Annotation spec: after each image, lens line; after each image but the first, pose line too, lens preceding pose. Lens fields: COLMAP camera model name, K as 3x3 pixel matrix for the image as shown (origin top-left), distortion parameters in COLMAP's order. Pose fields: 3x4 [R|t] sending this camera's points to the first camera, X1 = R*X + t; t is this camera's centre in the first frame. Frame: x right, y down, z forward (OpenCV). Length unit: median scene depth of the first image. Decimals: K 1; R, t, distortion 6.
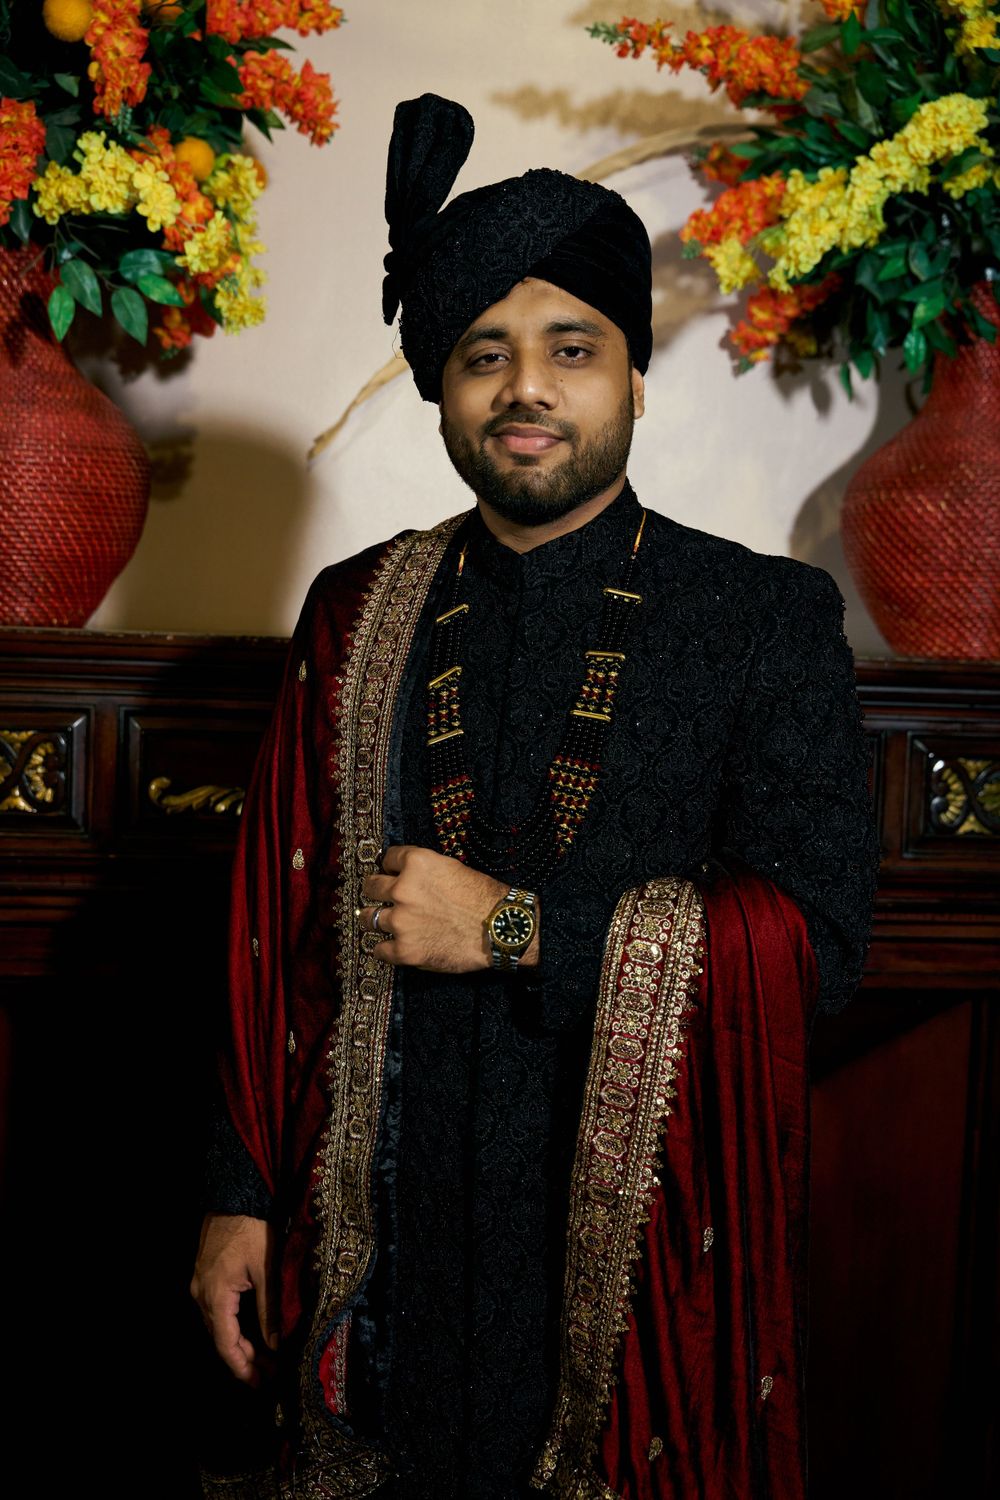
lens RADIAL K [[1780.5, 0, 487.5], [0, 1780.5, 750.9], [0, 0, 1]] dist [0.013115, 0.000000]
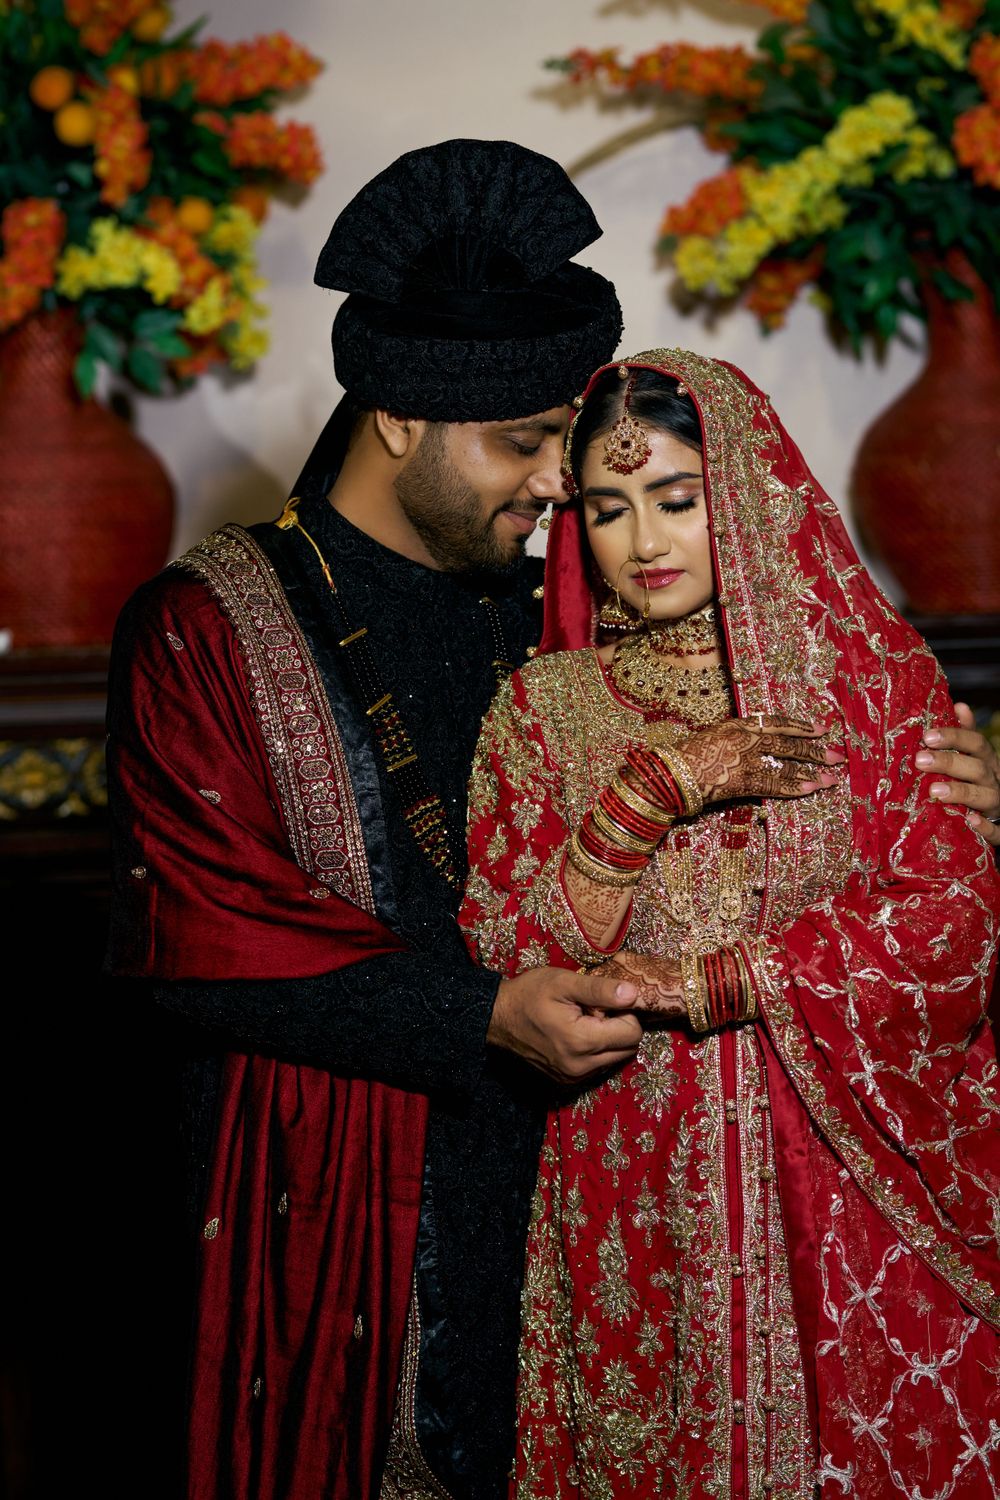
lens RADIAL K [[3679.7, 0, 499.0], [0, 3679.7, 760.3], [0, 0, 1]] dist [0.164013, 0.000000]
pose [[0.990014, -0.073801, -0.120108, 0.293216], [0.067325, 0.996095, -0.057120, 0.157193], [0.123854, 0.048464, 0.991116, -1.322488]]
